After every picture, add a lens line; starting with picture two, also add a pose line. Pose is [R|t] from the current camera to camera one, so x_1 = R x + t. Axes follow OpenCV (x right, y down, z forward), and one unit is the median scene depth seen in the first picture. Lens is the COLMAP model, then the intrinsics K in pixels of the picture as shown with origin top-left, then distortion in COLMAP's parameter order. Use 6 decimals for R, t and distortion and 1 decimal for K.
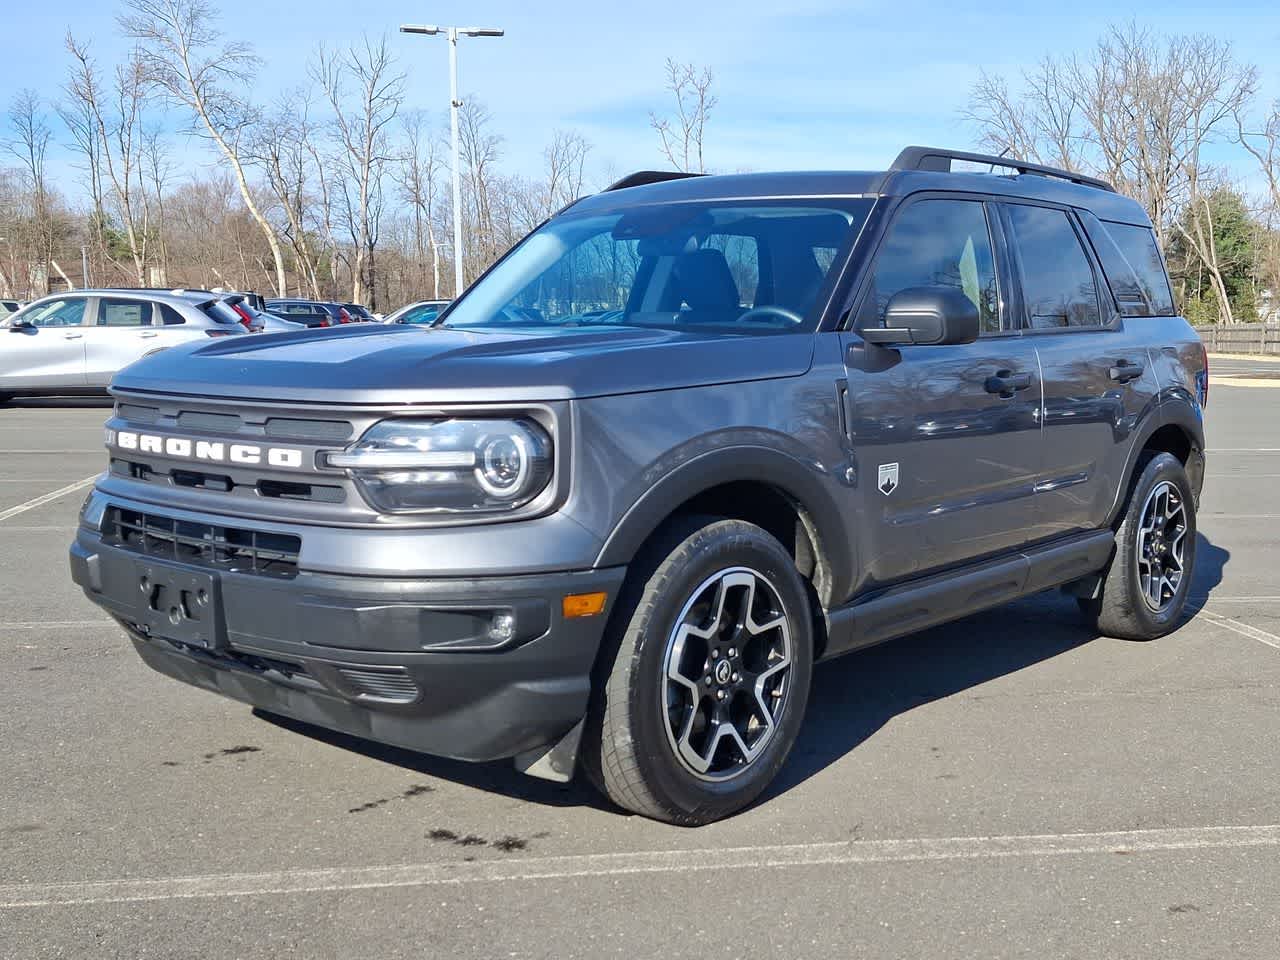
lens RADIAL K [[1497.9, 0, 661.6], [0, 1497.9, 478.0], [0, 0, 1]] dist [0.015972, -0.016936]
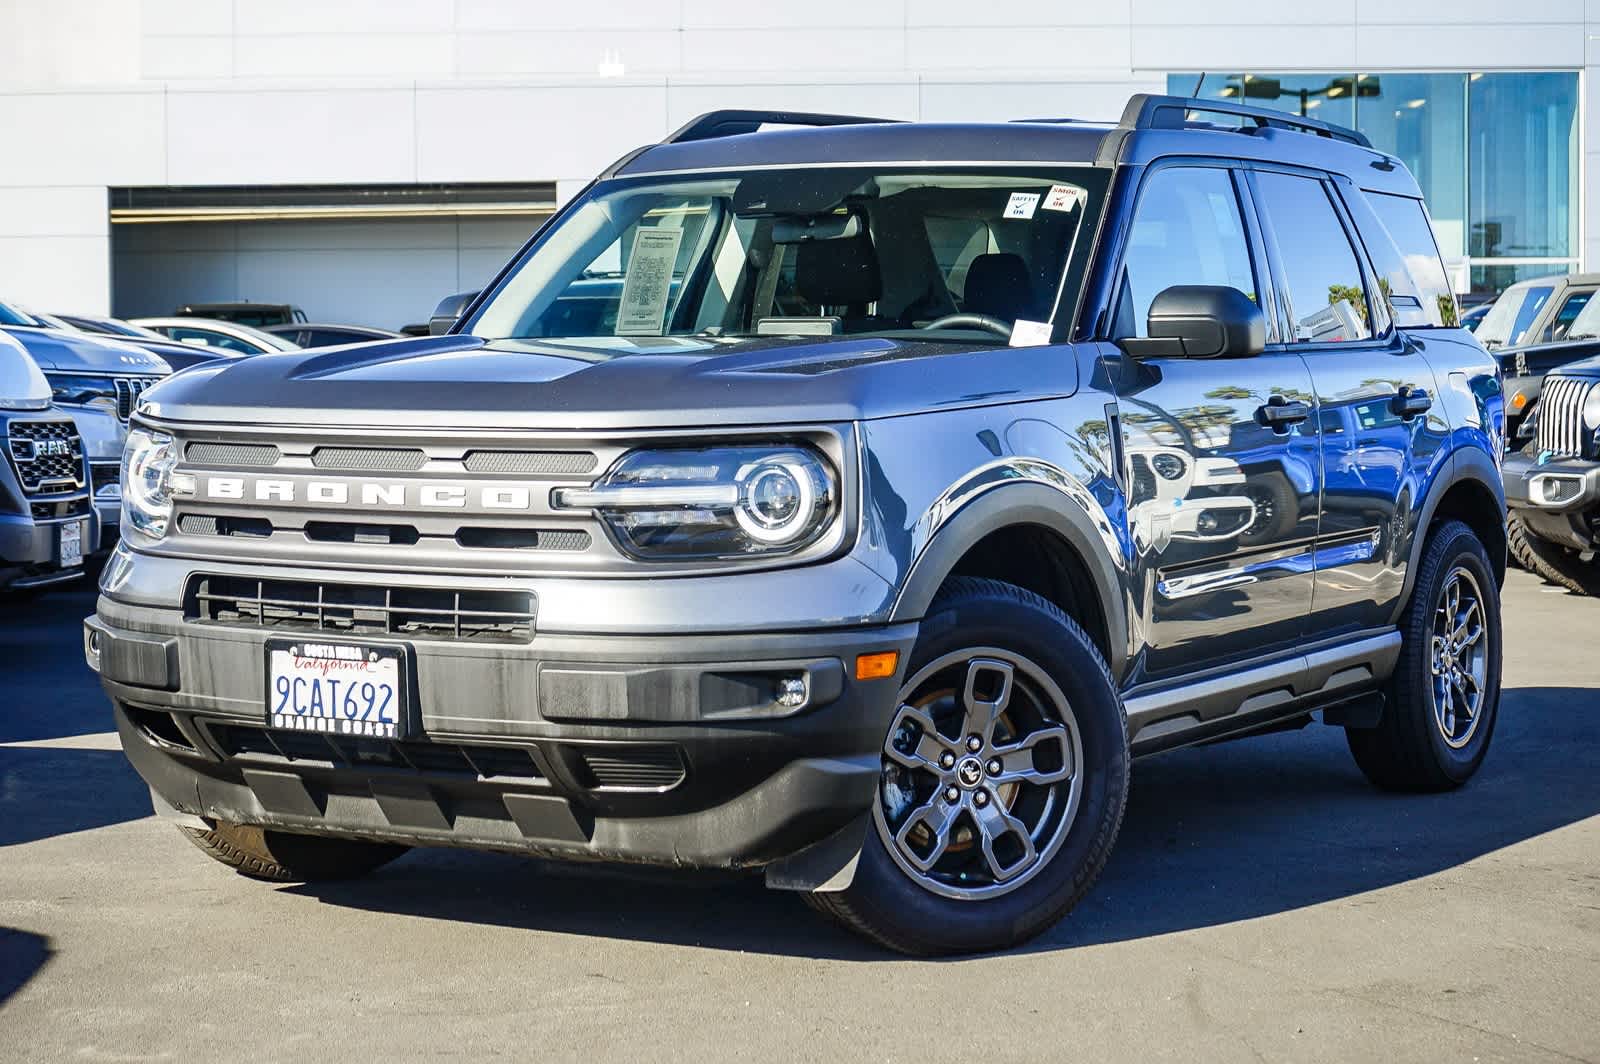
lens RADIAL K [[3333.8, 0, 800.6], [0, 3333.8, 532.8], [0, 0, 1]] dist [-0.400918, 0.042343]
pose [[0.985459, -0.011846, 0.169498, -0.390469], [0.019374, 0.998895, -0.042824, 0.084550], [-0.168804, 0.045485, 0.984600, -0.790785]]
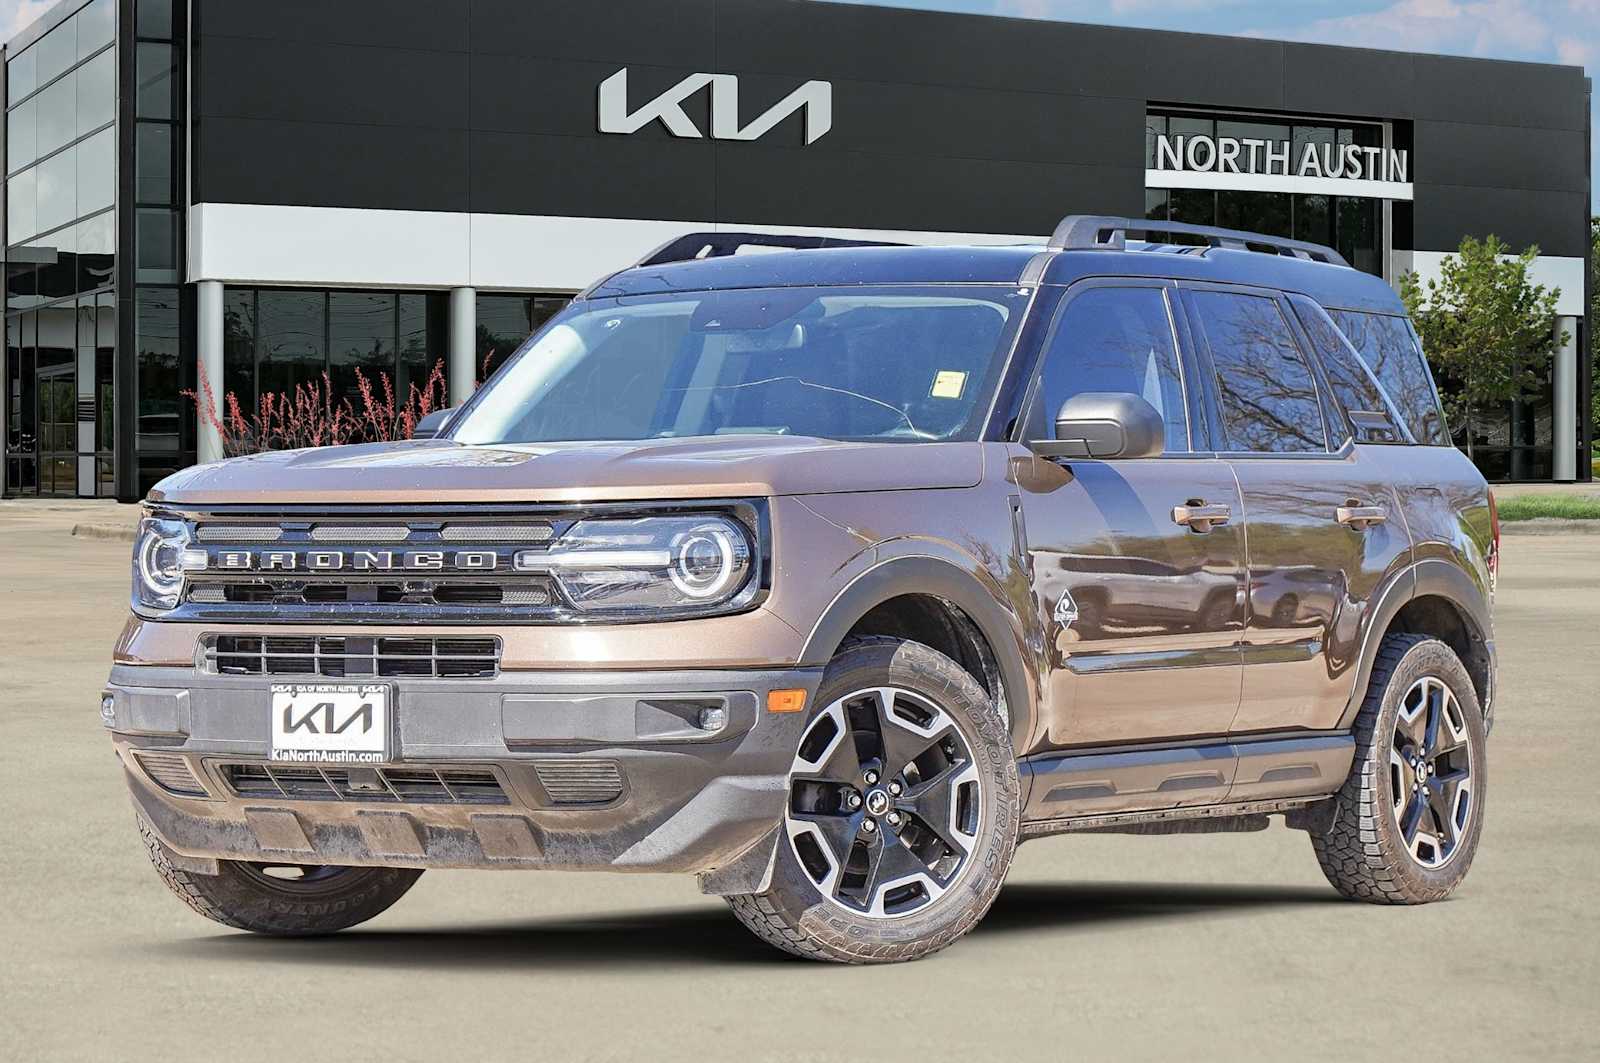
lens RADIAL K [[5395.5, 0, 800.3], [0, 5395.5, 532.0], [0, 0, 1]] dist [-0.159193, -0.291676]
pose [[0.989389, -0.001139, 0.145288, -0.541460], [0.017516, 0.993611, -0.111494, 0.357513], [-0.144233, 0.112856, 0.983087, -2.443555]]
